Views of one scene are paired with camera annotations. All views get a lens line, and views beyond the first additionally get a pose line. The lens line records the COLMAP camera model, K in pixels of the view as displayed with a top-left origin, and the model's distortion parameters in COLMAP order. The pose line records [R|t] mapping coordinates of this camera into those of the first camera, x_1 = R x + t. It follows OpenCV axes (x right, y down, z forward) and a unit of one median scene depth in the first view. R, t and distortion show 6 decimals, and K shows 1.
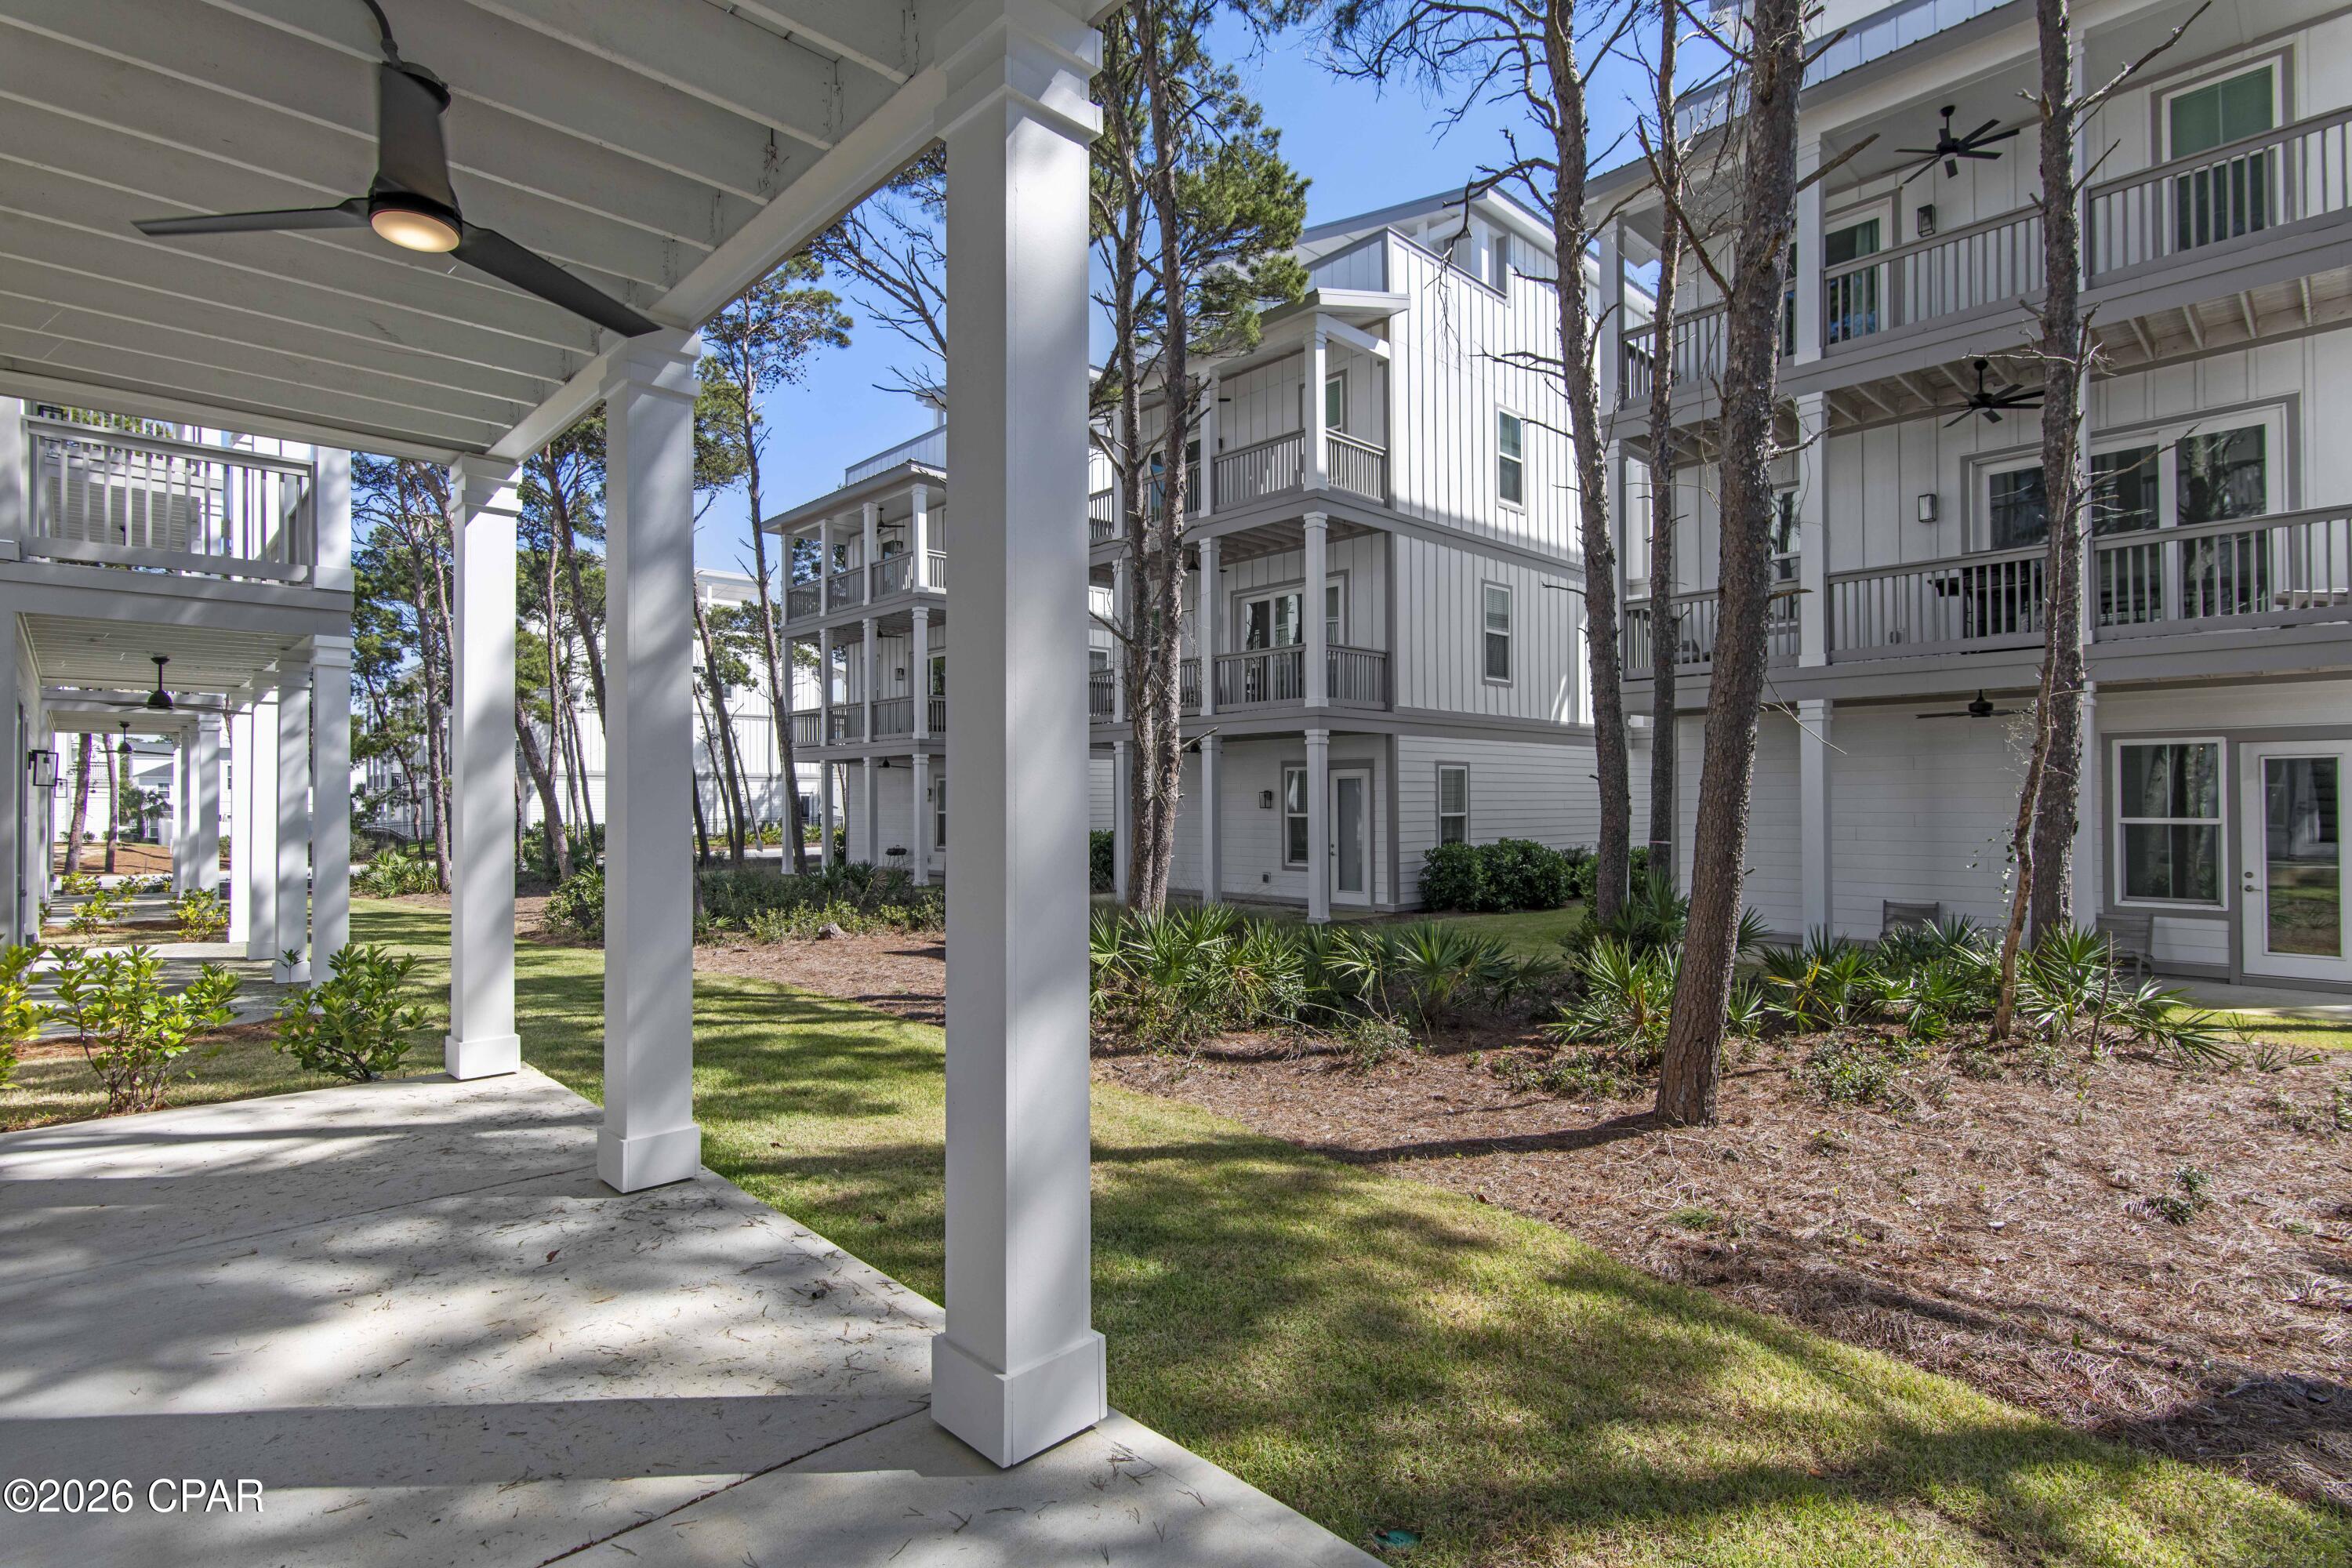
lens RADIAL K [[1143.3, 0, 1178.9], [0, 1143.3, 790.0], [0, 0, 1]] dist [0.004200, -0.001405]
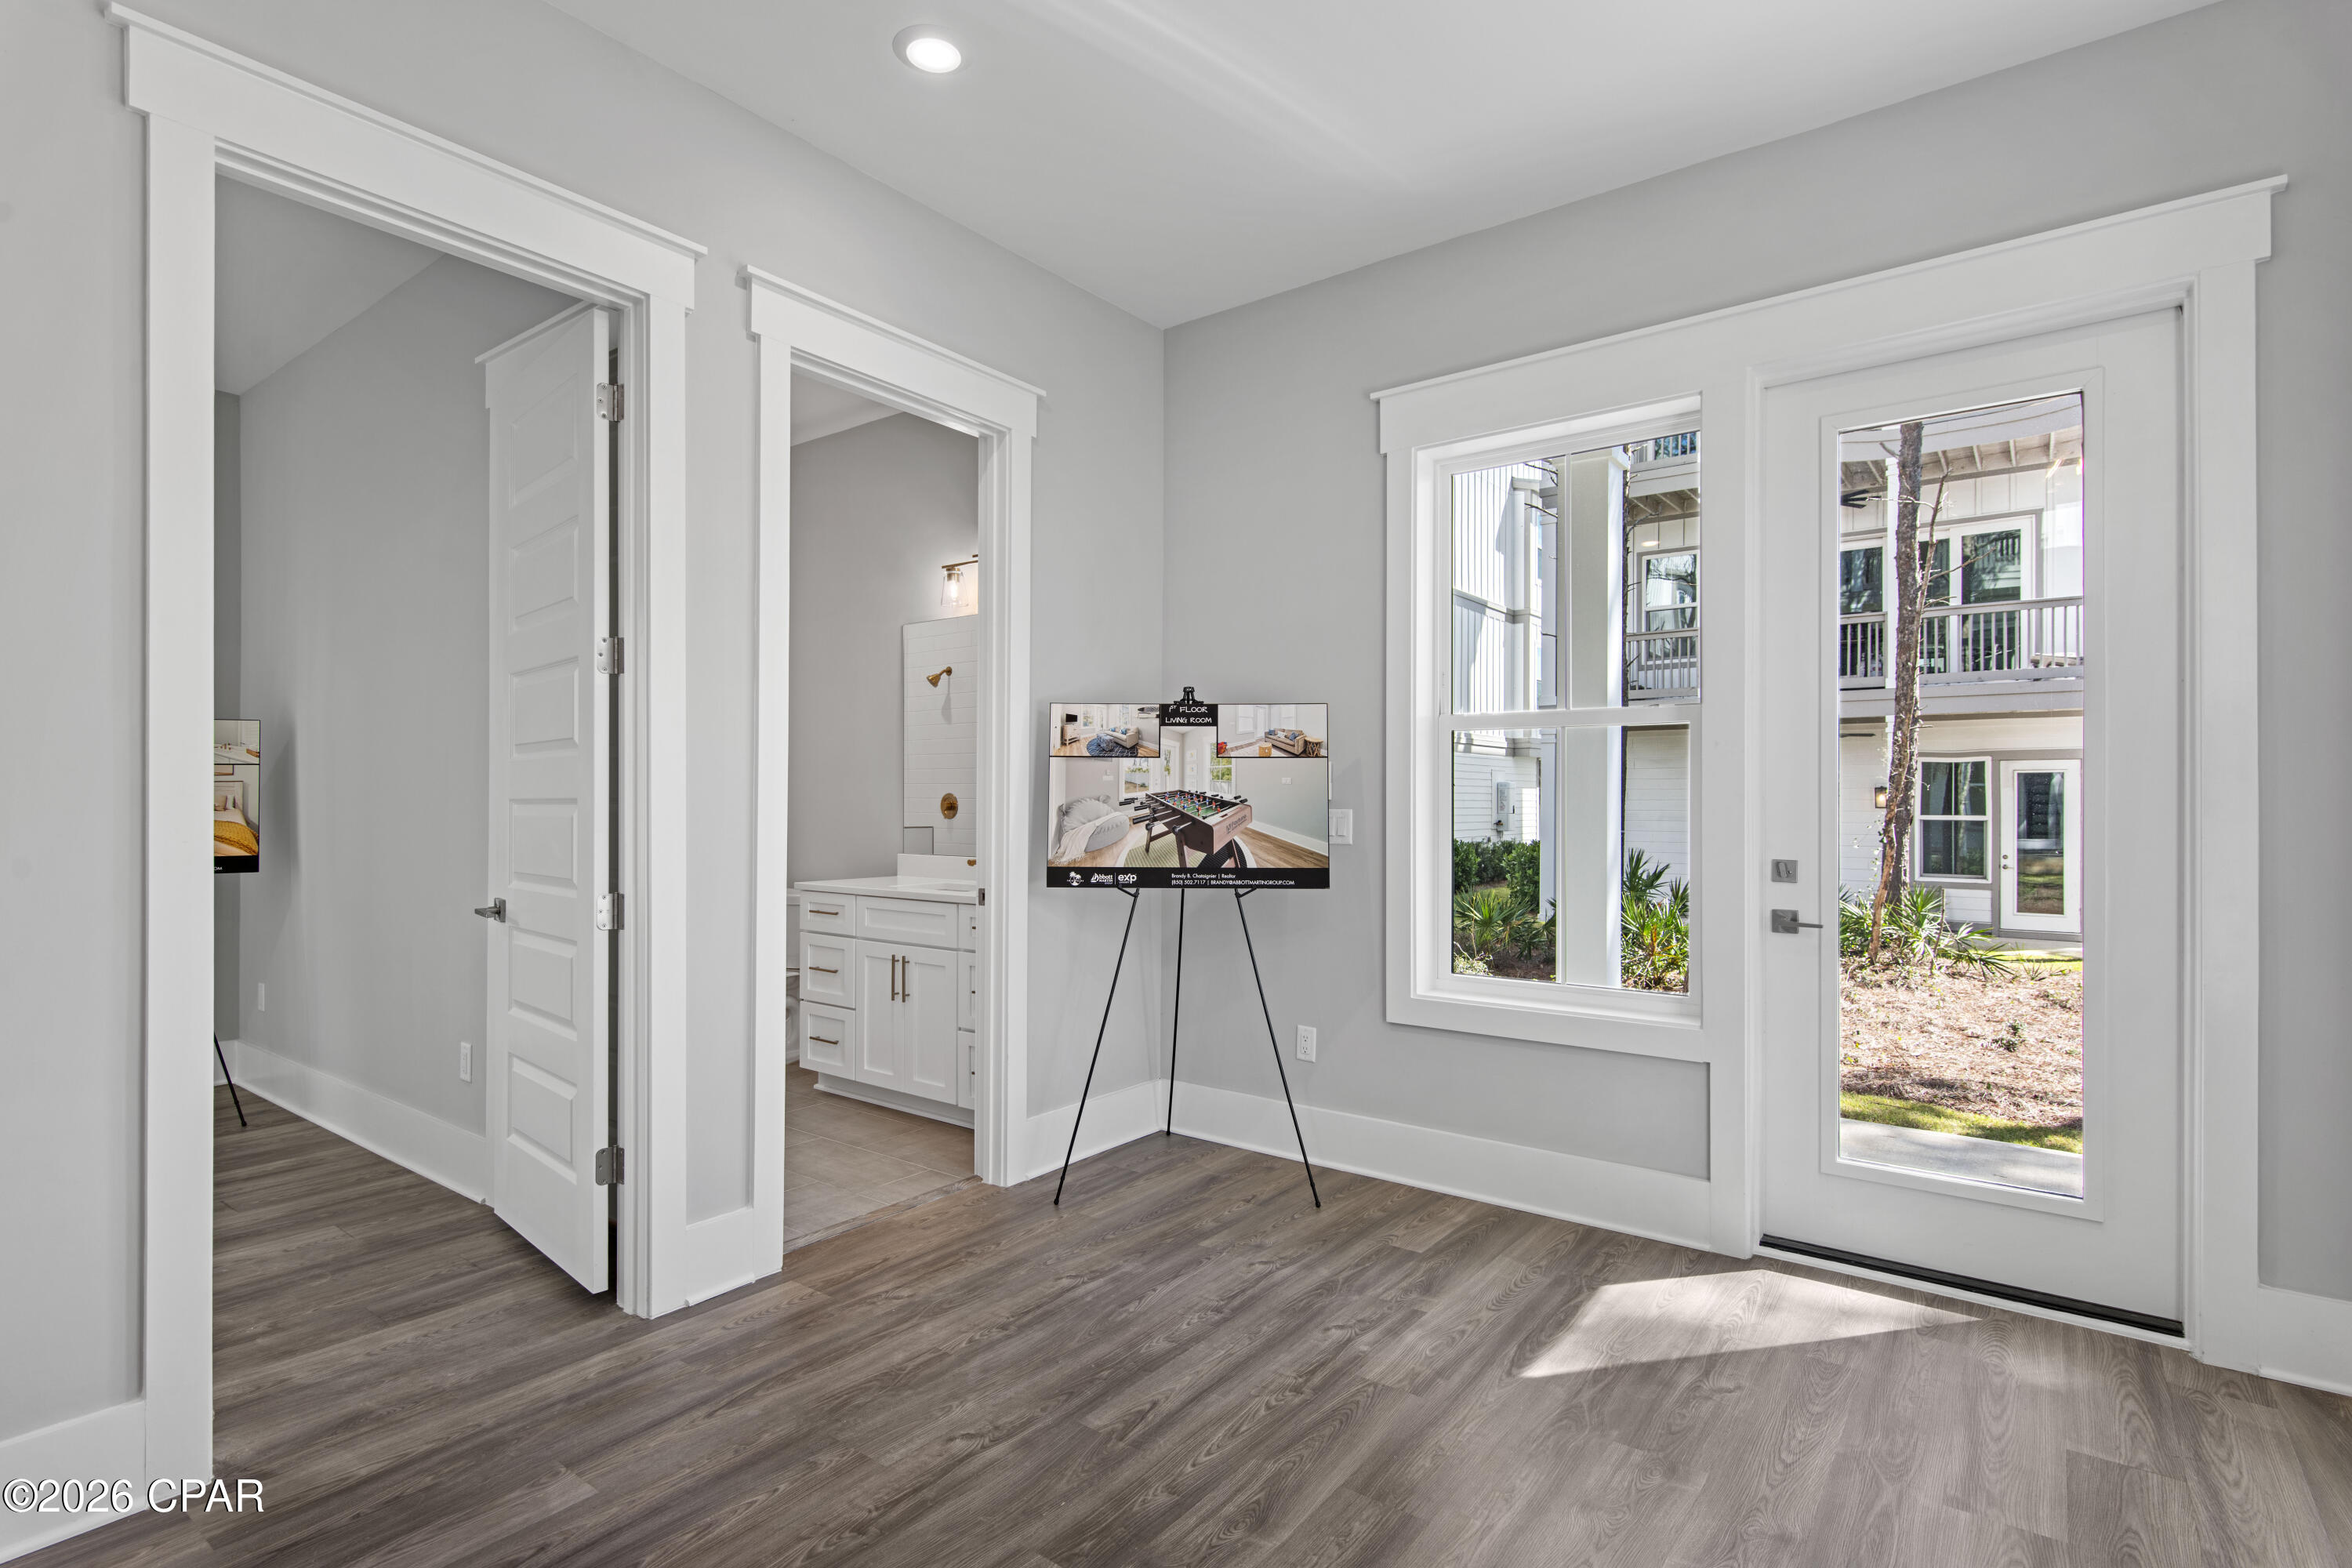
lens RADIAL K [[1143.3, 0, 1178.9], [0, 1143.3, 790.0], [0, 0, 1]] dist [0.004200, -0.001405]
pose [[0.987999, 0.012443, 0.153956, -0.261936], [-0.013451, 0.999894, 0.005504, -0.000667], [-0.153871, -0.007509, 0.988062, -0.207290]]
